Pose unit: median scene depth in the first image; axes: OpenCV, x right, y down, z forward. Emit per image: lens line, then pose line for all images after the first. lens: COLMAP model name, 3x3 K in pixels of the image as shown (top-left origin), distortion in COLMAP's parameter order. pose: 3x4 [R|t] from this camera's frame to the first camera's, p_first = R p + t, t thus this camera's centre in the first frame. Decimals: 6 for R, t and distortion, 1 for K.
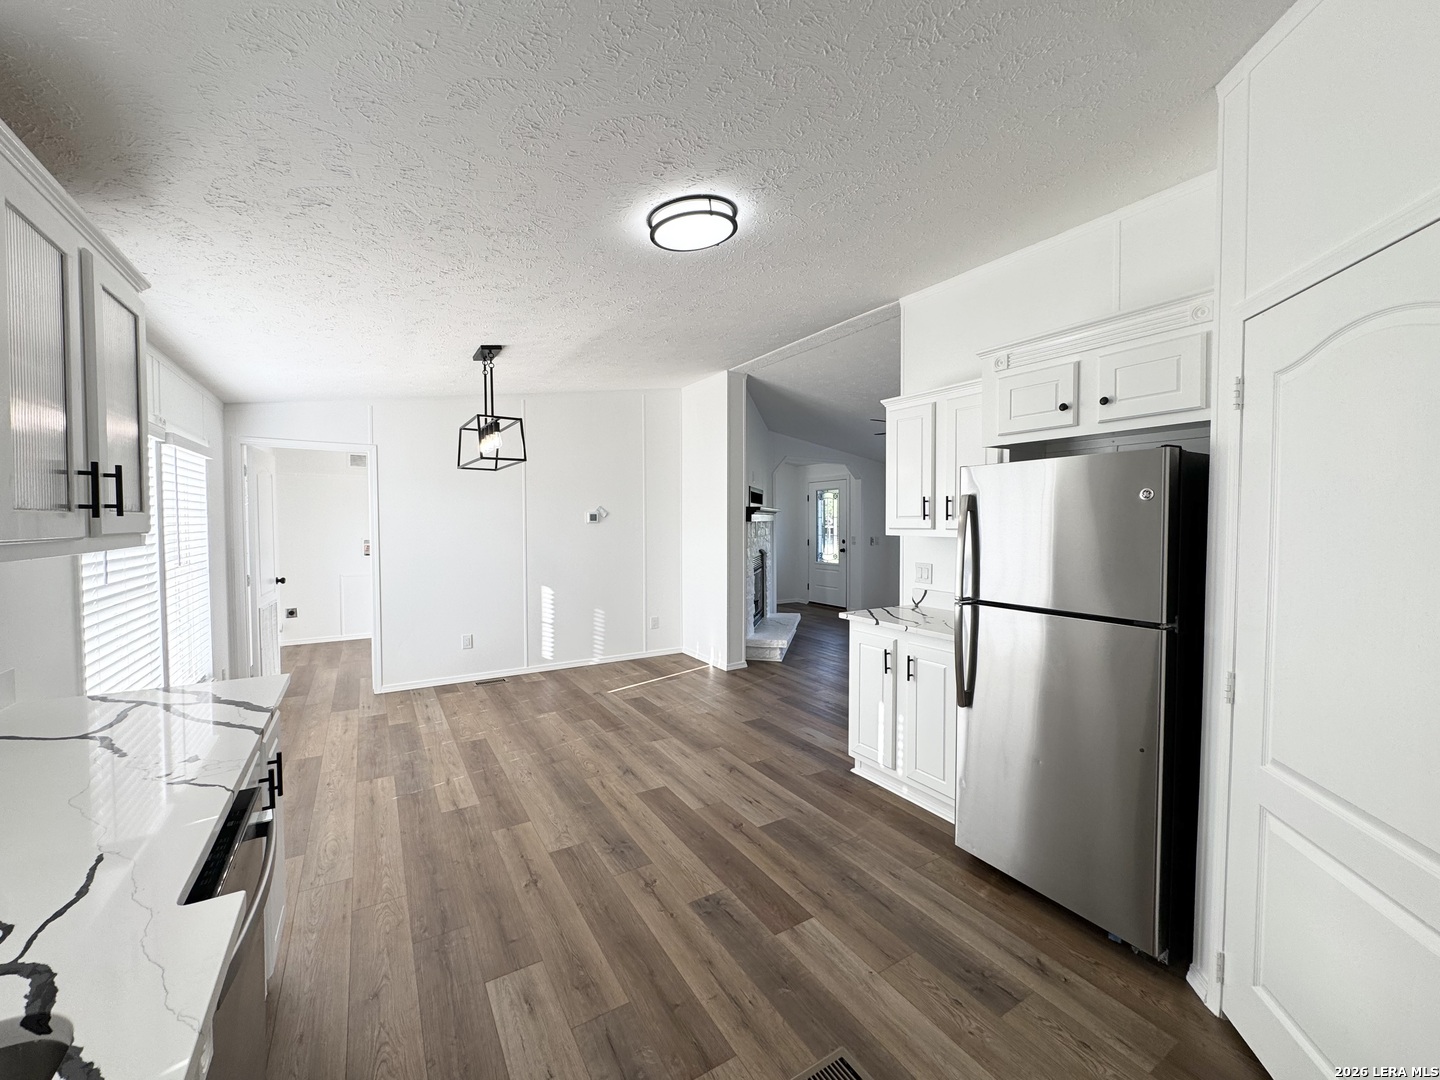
lens RADIAL K [[577.2, 0, 719.3], [0, 577.2, 541.8], [0, 0, 1]] dist [-0.005238, 0.001093]
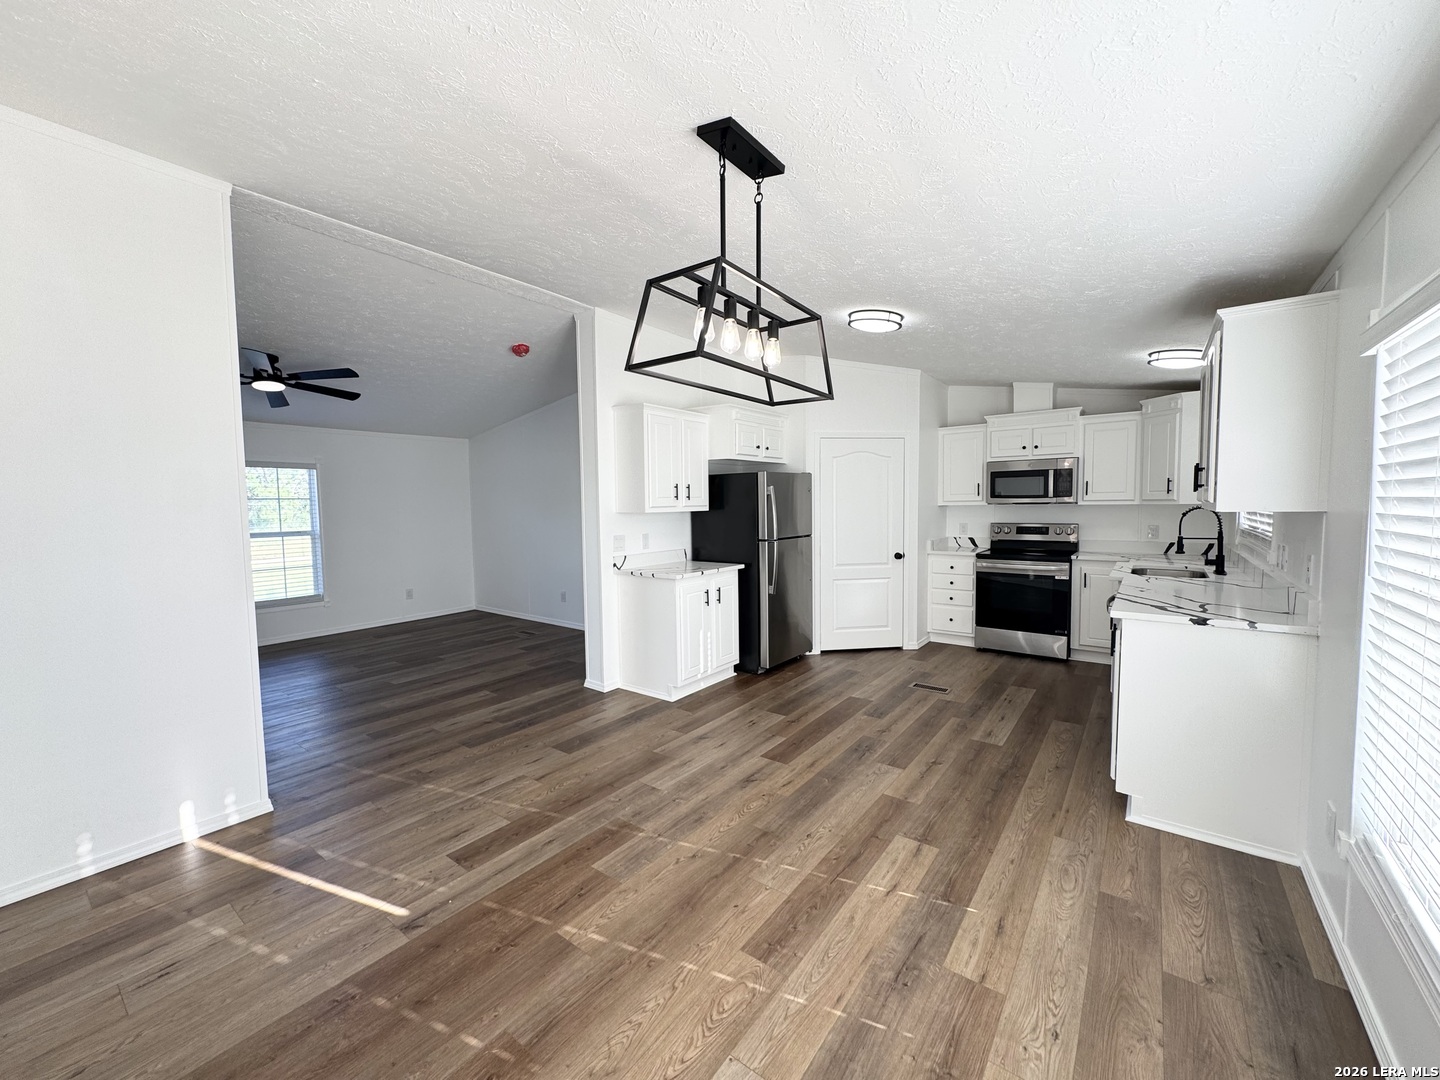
lens RADIAL K [[577.2, 0, 720.6], [0, 577.2, 538.5], [0, 0, 1]] dist [-0.005238, 0.001093]
pose [[-0.369886, -0.056935, 0.927331, -0.867288], [0.045325, 0.995826, 0.079219, -0.044287], [-0.927971, 0.071334, -0.365761, 1.222042]]
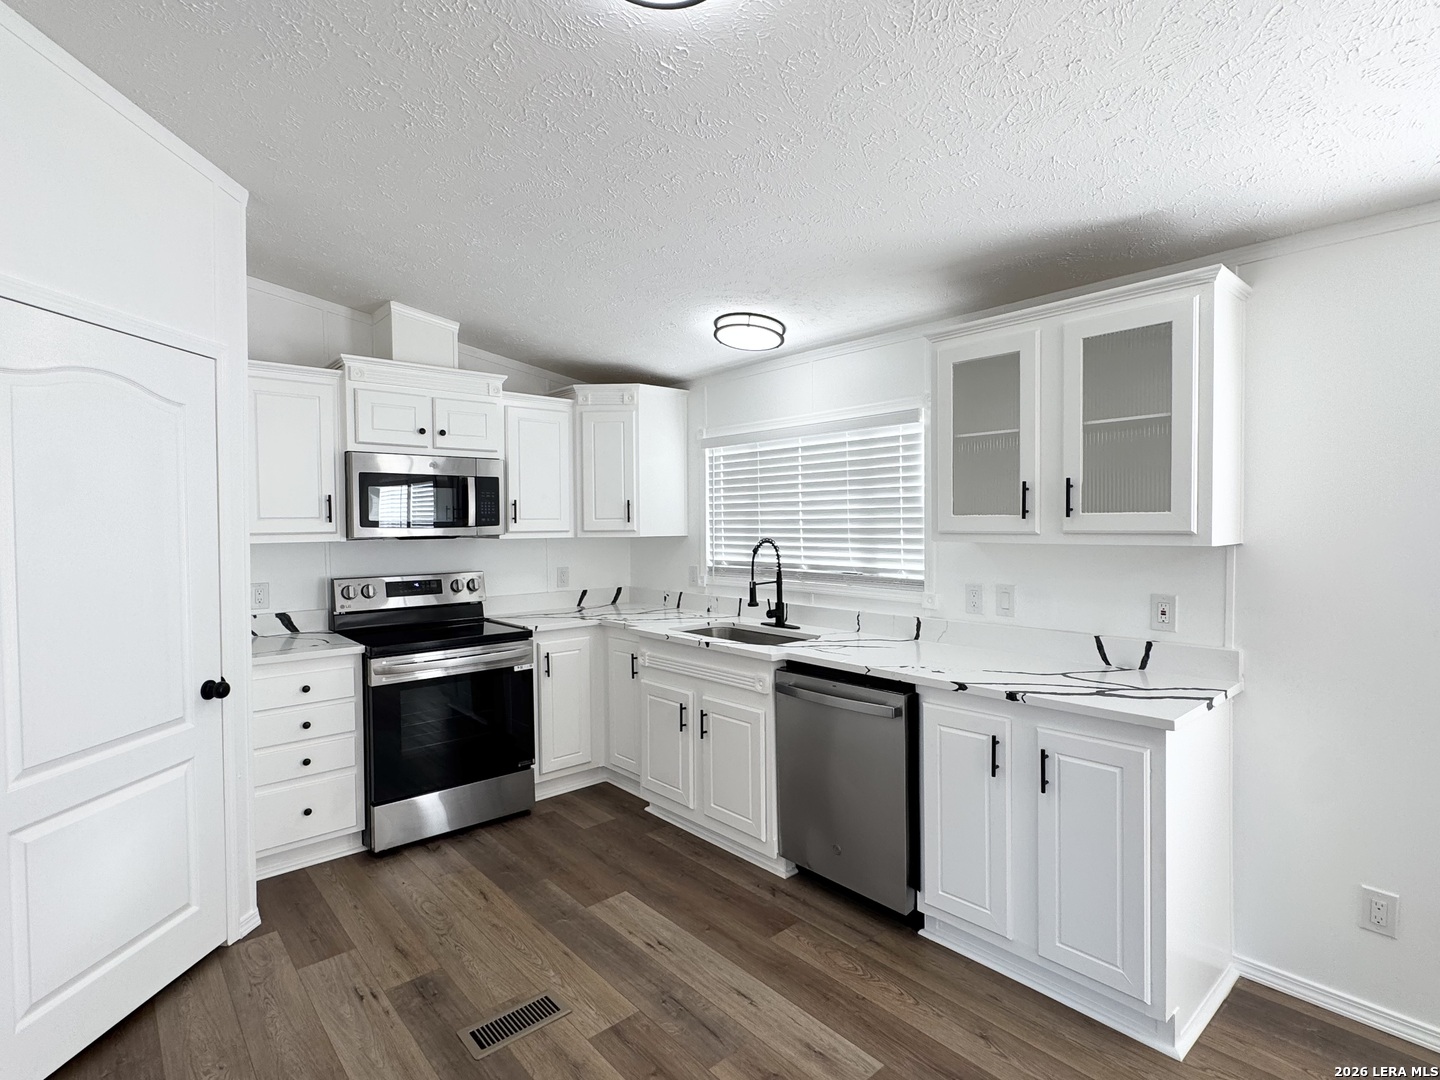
lens RADIAL K [[732.6, 0, 710.9], [0, 732.6, 539.0], [0, 0, 1]] dist [0.000181, 0.000349]
pose [[-0.986212, 0.009308, -0.165224, 0.011160], [-0.000501, 0.998244, 0.059231, -0.037894], [0.165486, 0.058497, -0.984476, 0.977066]]
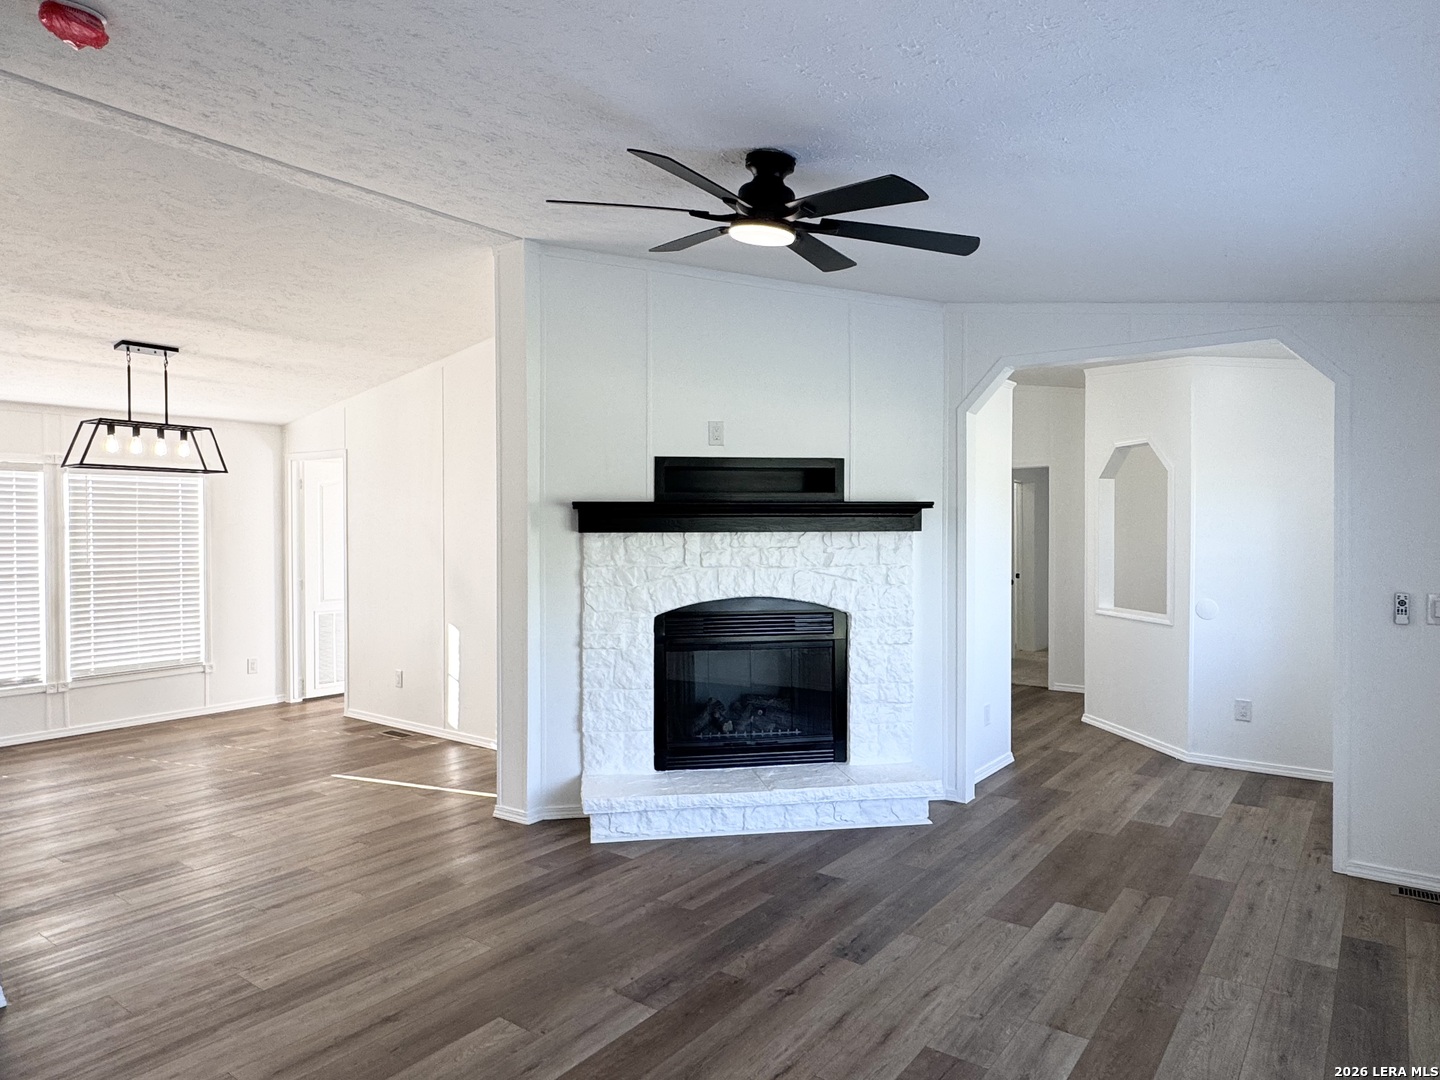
lens RADIAL K [[904.3, 0, 689.1], [0, 904.3, 529.6], [0, 0, 1]] dist [-0.022835, 0.005879]
pose [[0.350635, -0.000316, -0.936512, 1.287913], [-0.034634, 0.999312, -0.013304, -0.049023], [0.935871, 0.037100, 0.350383, 1.324618]]
